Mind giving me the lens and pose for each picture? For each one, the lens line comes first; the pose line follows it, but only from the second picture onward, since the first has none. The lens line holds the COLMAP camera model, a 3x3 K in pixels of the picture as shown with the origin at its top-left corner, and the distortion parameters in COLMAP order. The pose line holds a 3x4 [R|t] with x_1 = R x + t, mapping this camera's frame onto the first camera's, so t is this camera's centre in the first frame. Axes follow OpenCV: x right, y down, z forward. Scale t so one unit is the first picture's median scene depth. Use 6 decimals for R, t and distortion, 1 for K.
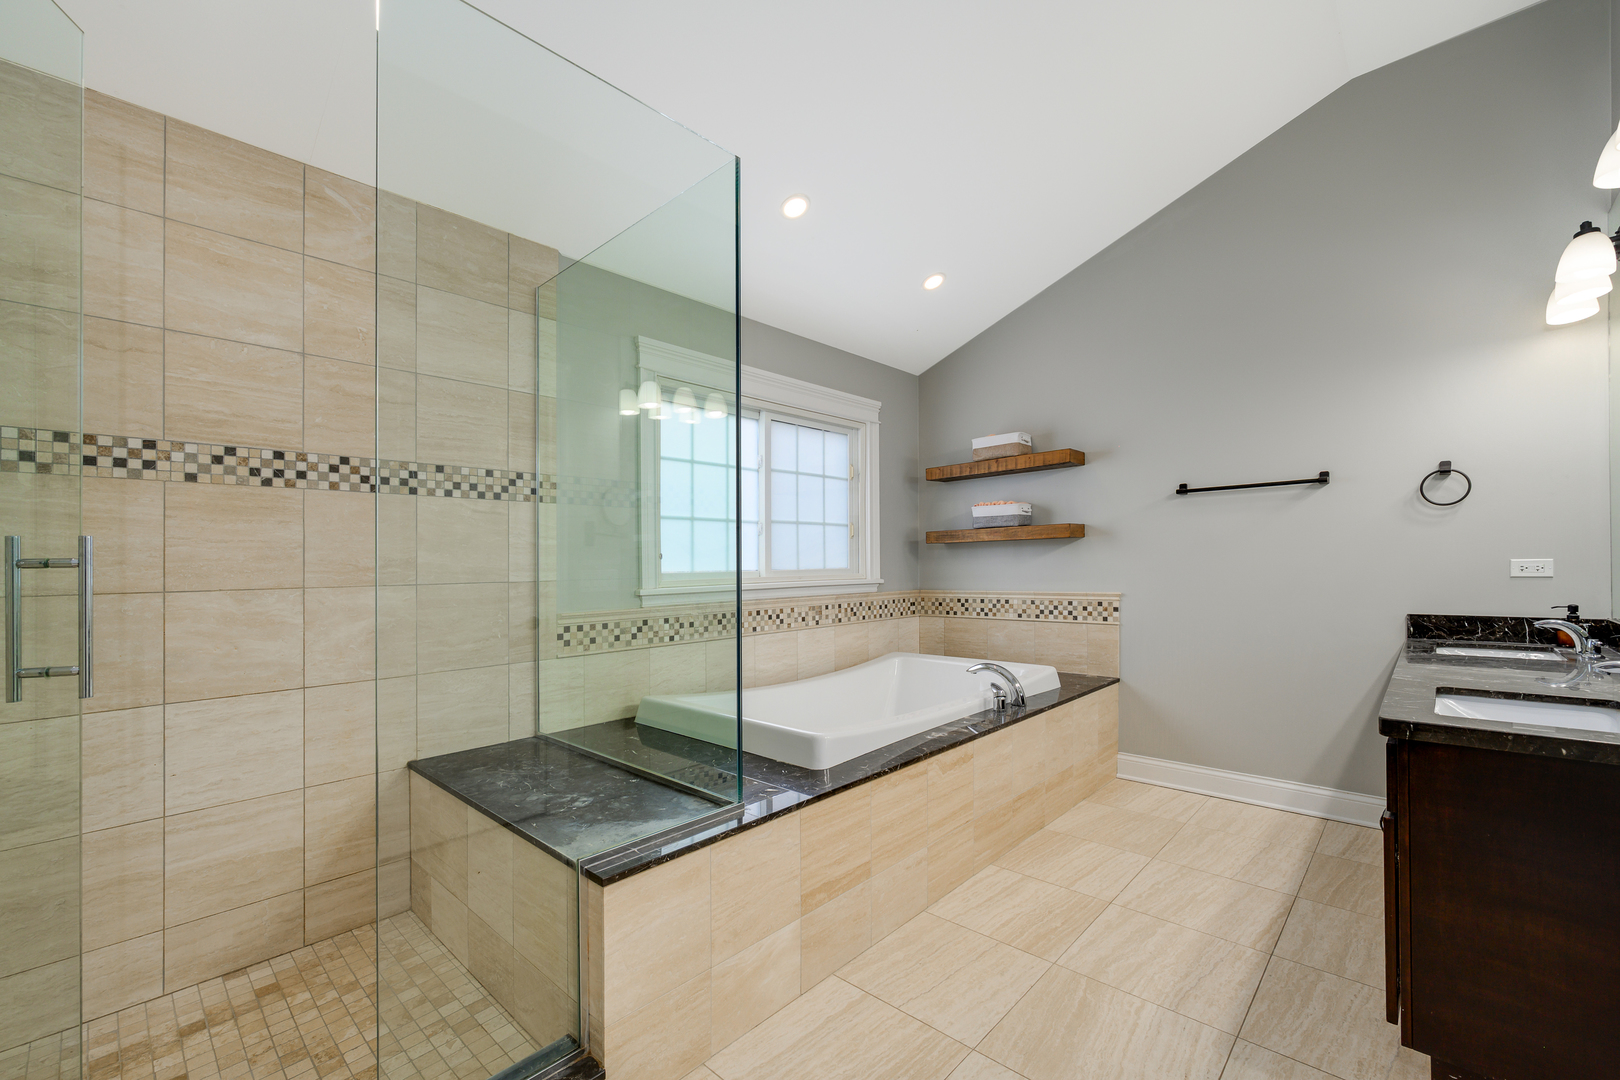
lens RADIAL K [[667.4, 0, 813.9], [0, 667.4, 559.5], [0, 0, 1]] dist [-0.001995, -0.000298]
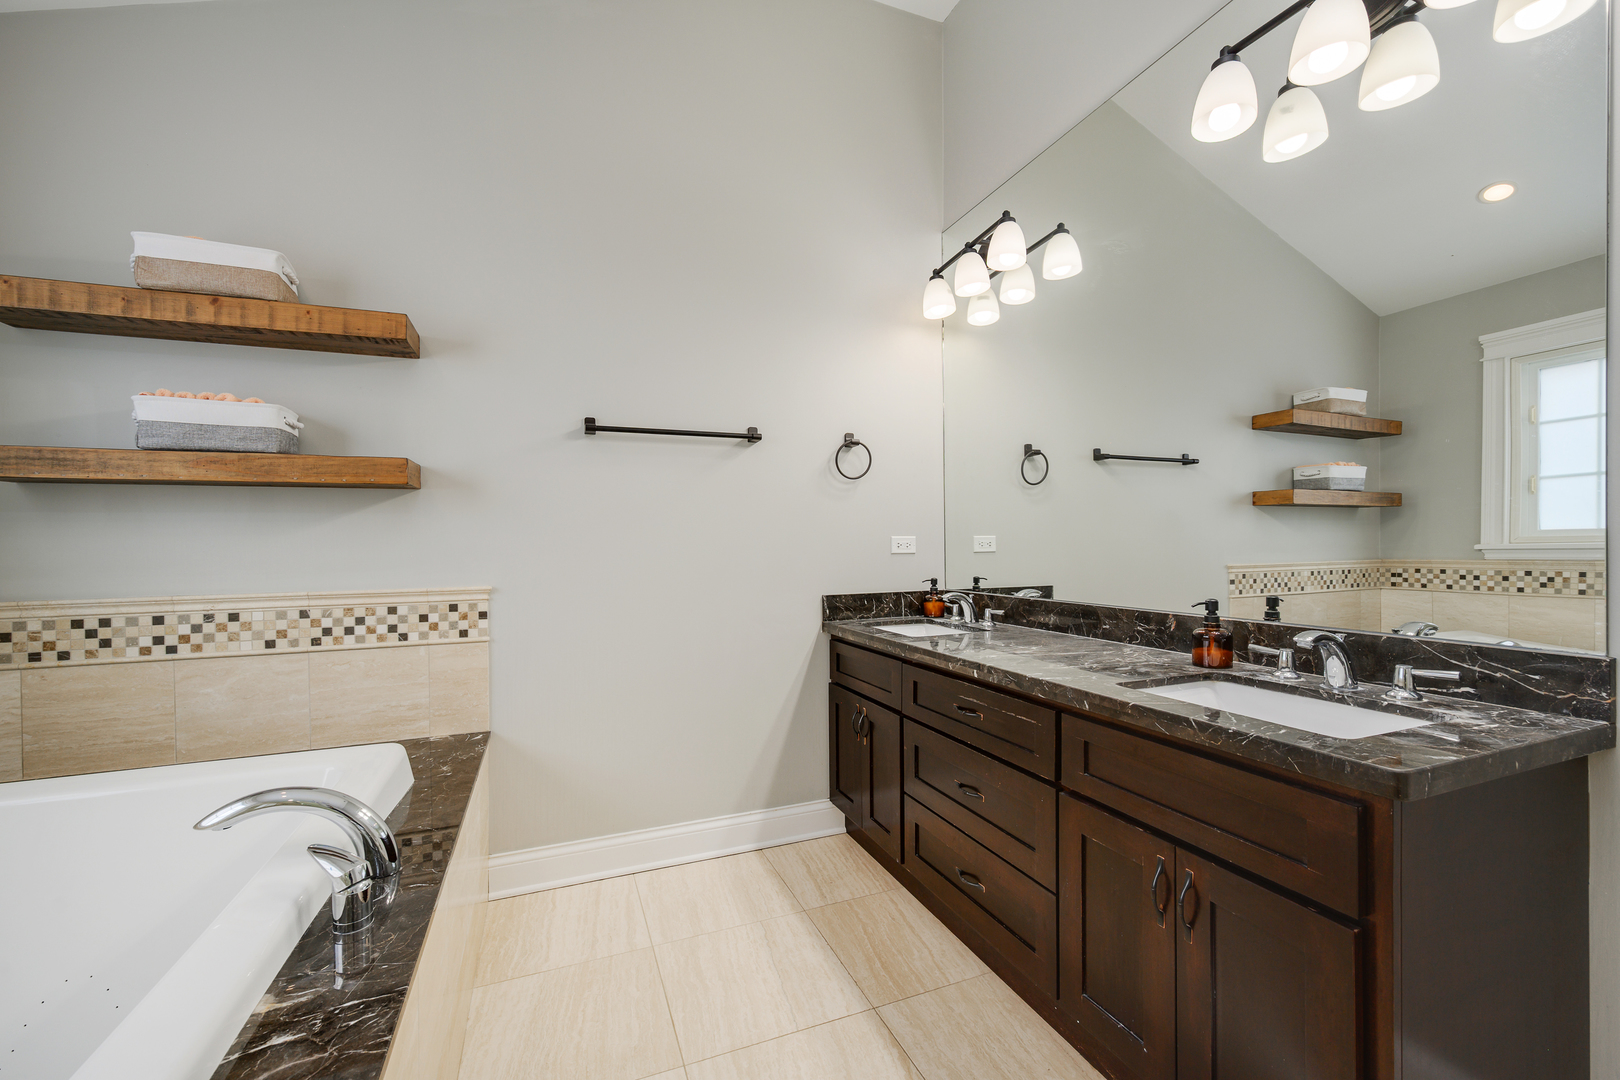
lens RADIAL K [[667.4, 0, 813.9], [0, 667.4, 559.5], [0, 0, 1]] dist [-0.001995, -0.000298]
pose [[0.417691, -0.009777, 0.908537, 0.040109], [-0.006222, 0.999888, 0.013621, 0.015221], [-0.908568, -0.011342, 0.417583, 0.466890]]
